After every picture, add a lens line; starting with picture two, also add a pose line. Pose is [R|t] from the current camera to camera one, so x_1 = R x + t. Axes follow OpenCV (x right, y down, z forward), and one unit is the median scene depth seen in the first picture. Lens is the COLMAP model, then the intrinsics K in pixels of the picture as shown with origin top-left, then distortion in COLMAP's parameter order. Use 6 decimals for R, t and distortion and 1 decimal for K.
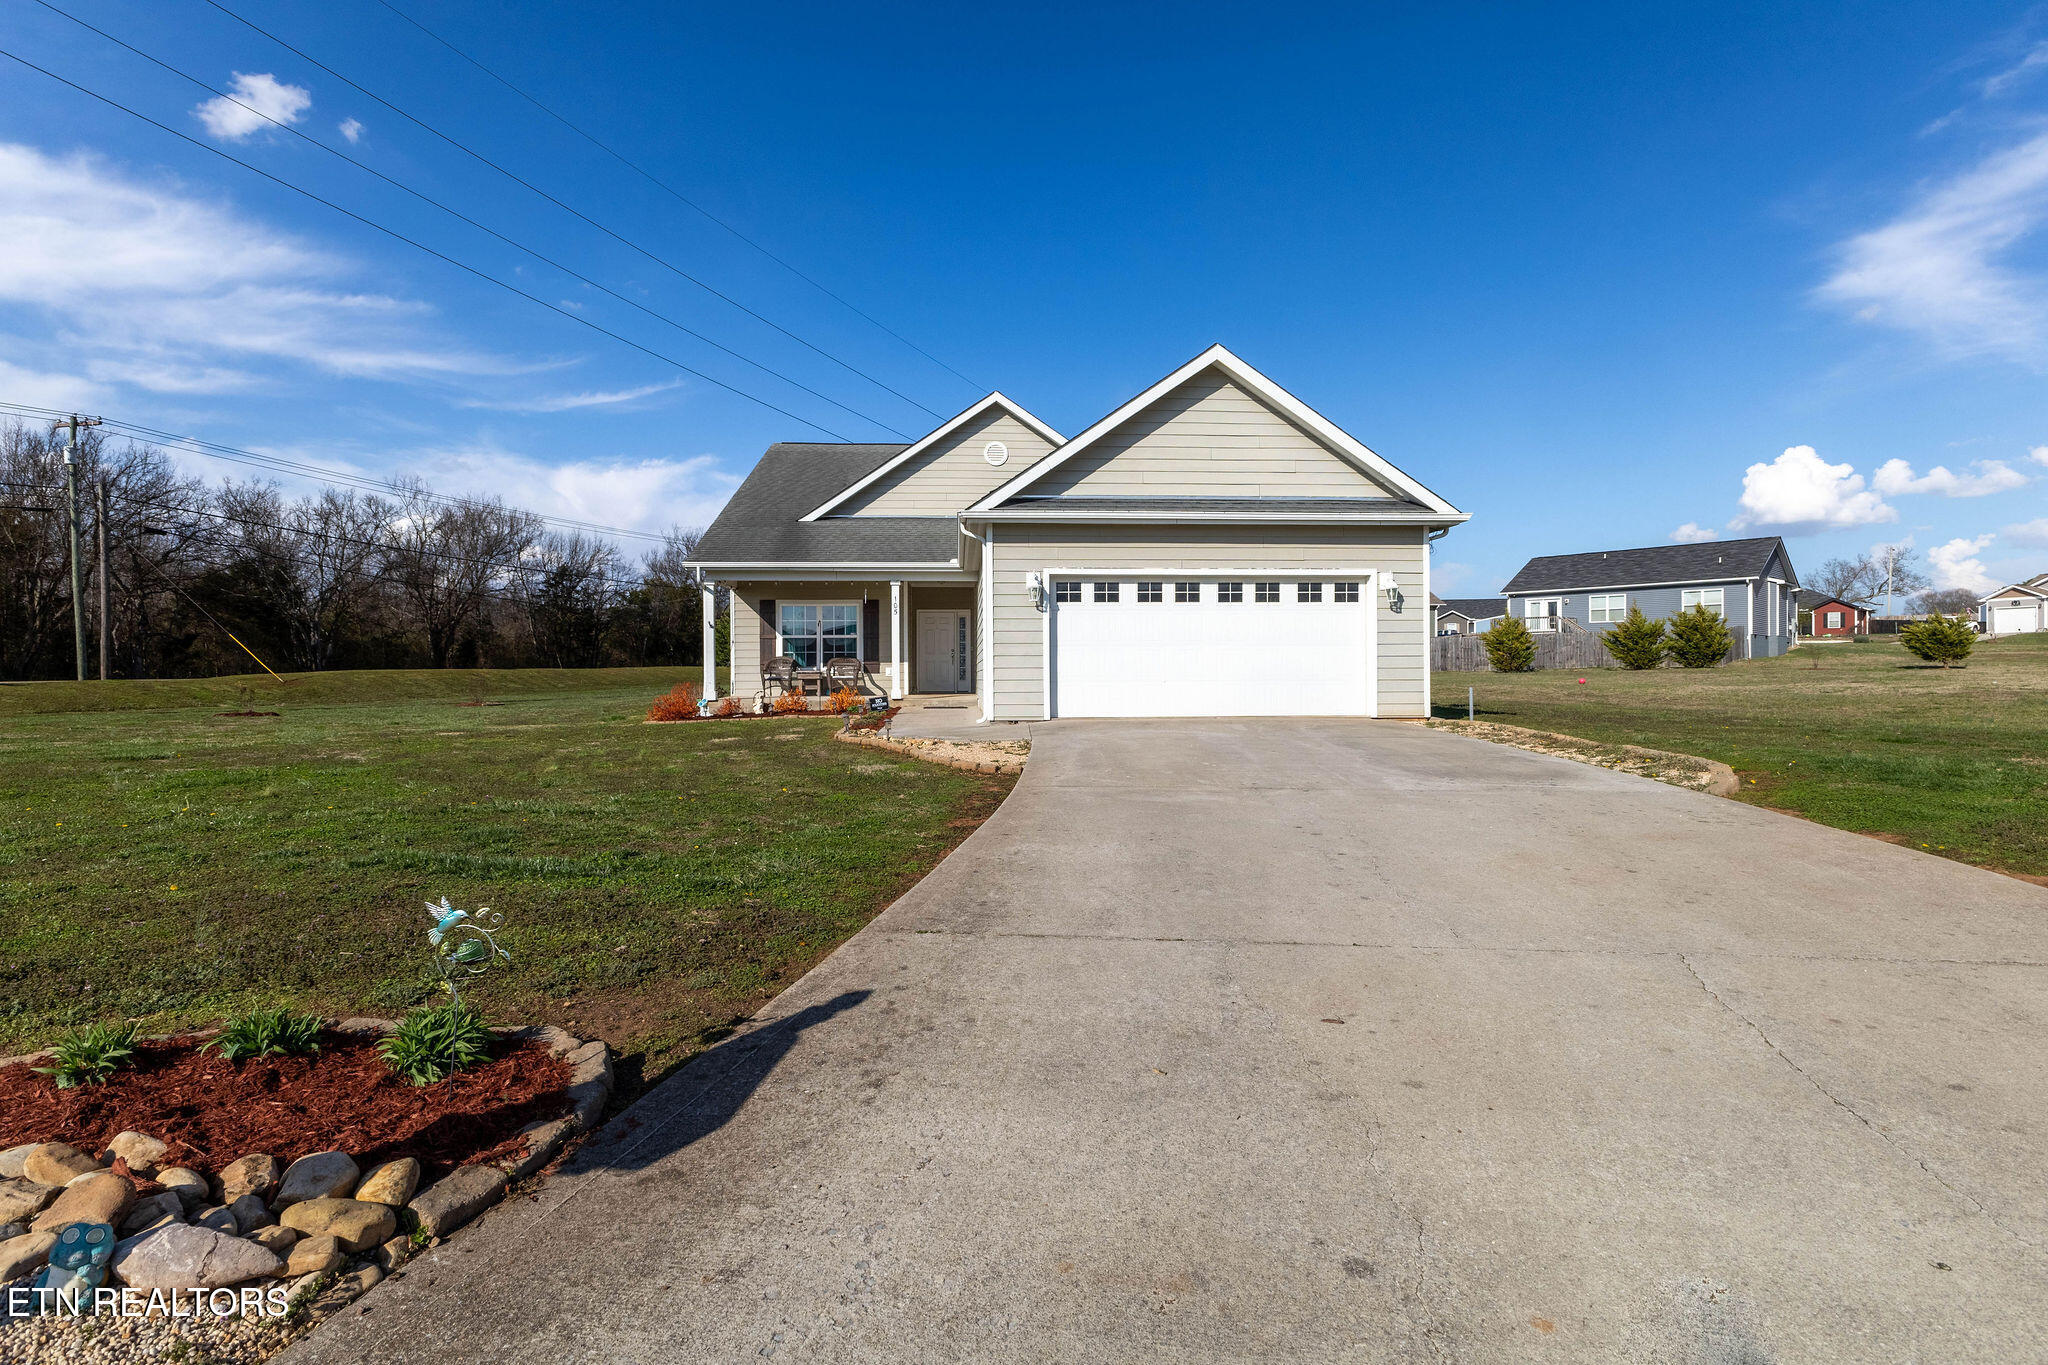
lens RADIAL K [[1046.3, 0, 984.7], [0, 1046.3, 646.2], [0, 0, 1]] dist [-0.084151, -0.002392]
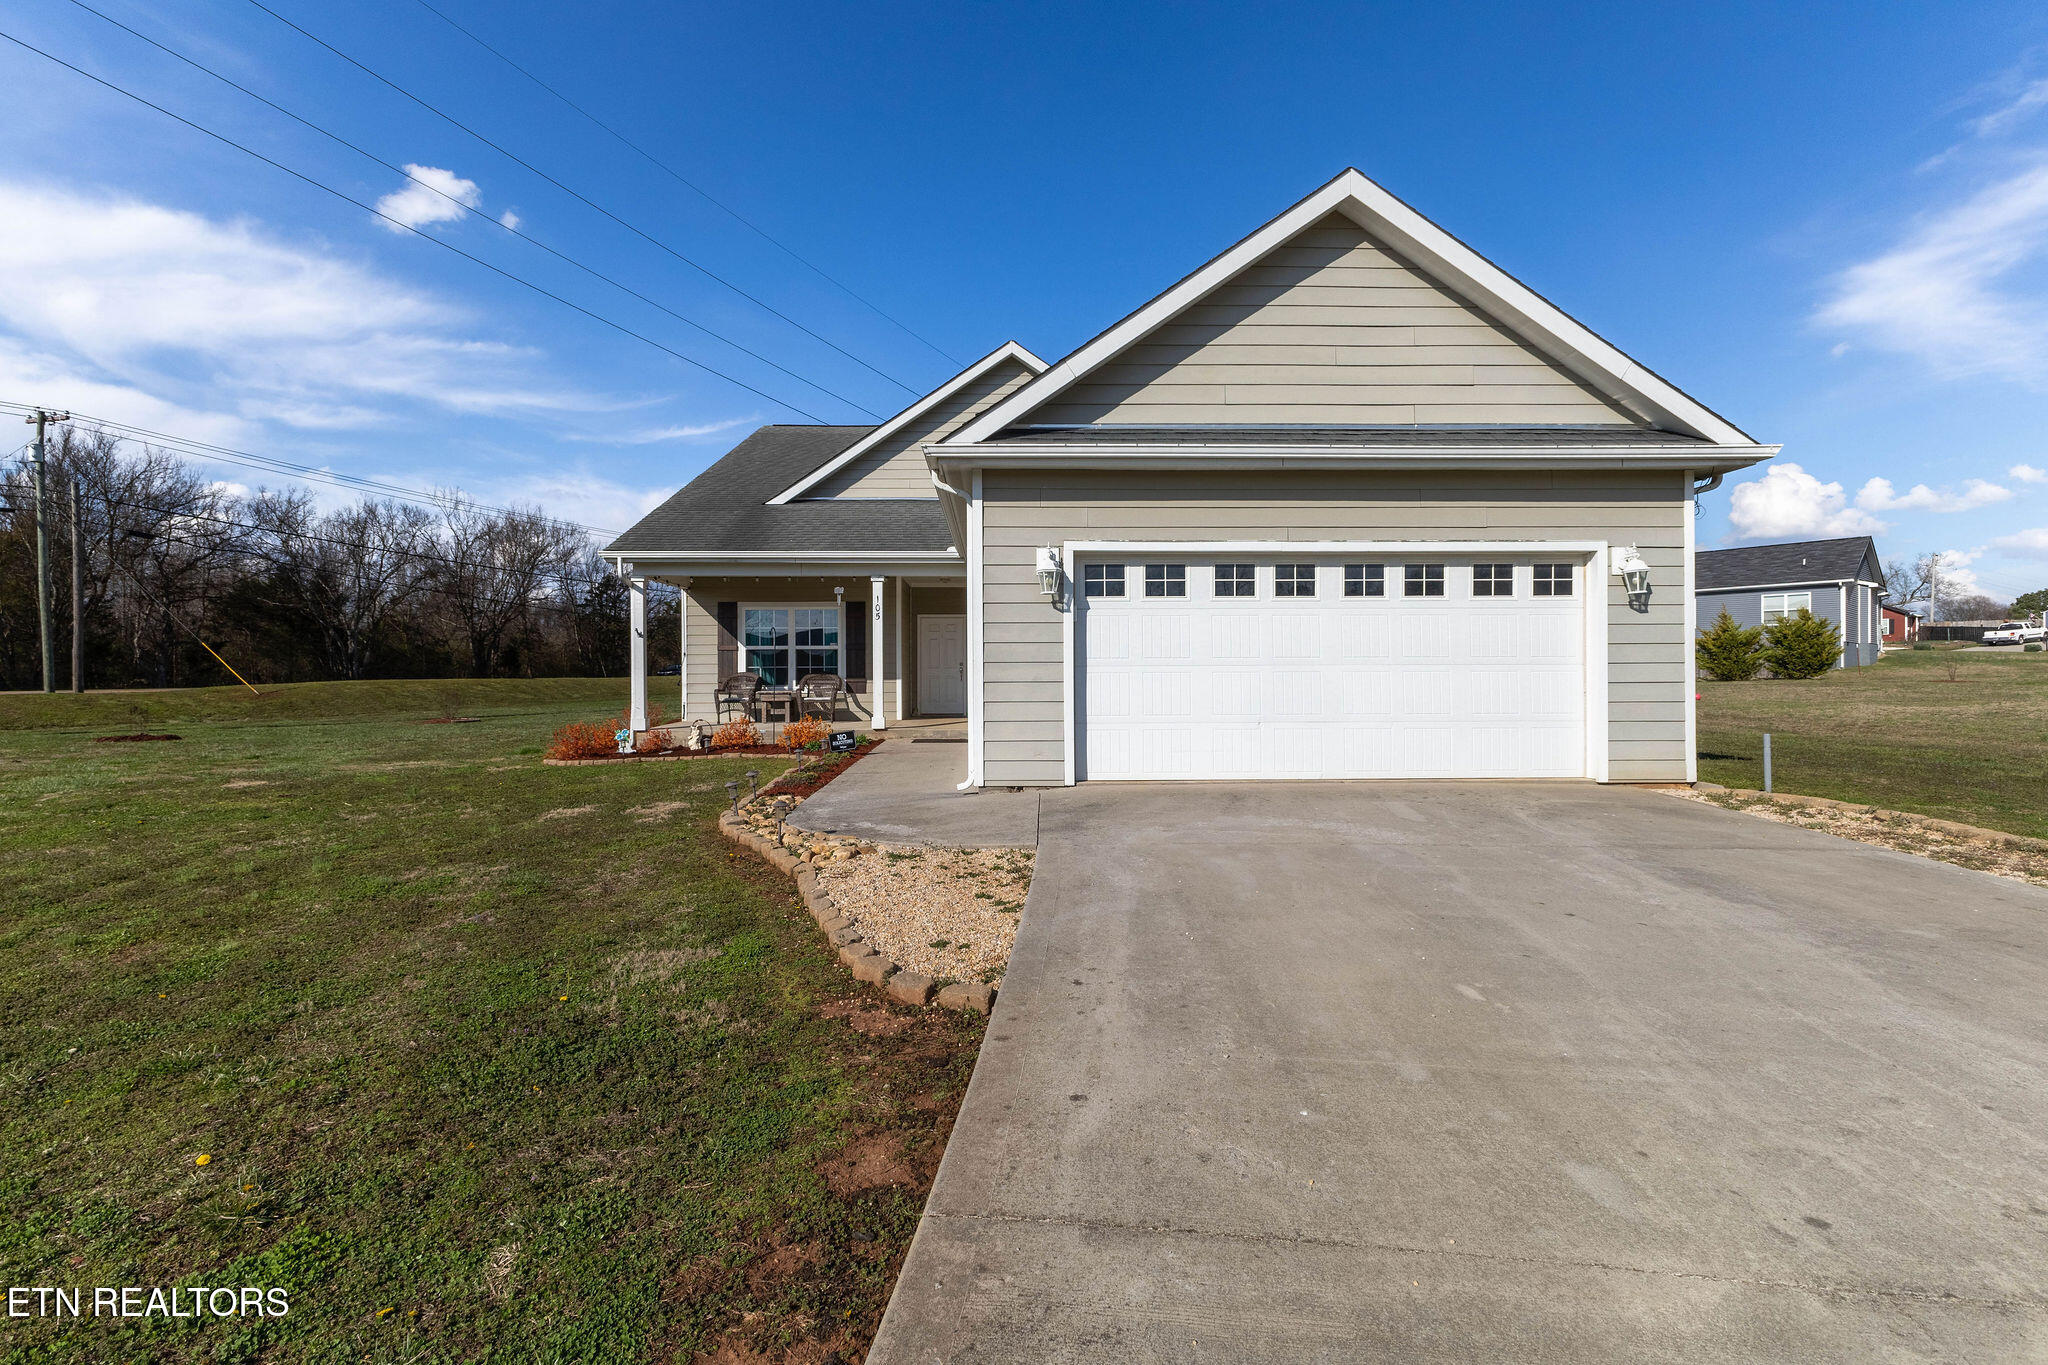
lens RADIAL K [[814.6, 0, 1003.2], [0, 814.6, 657.8], [0, 0, 1]] dist [-0.019000, -0.000074]
pose [[0.999025, 0.000204, -0.044146, 0.030490], [0.000211, 0.999956, 0.009403, -0.007071], [0.044146, -0.009403, 0.998981, 0.377424]]
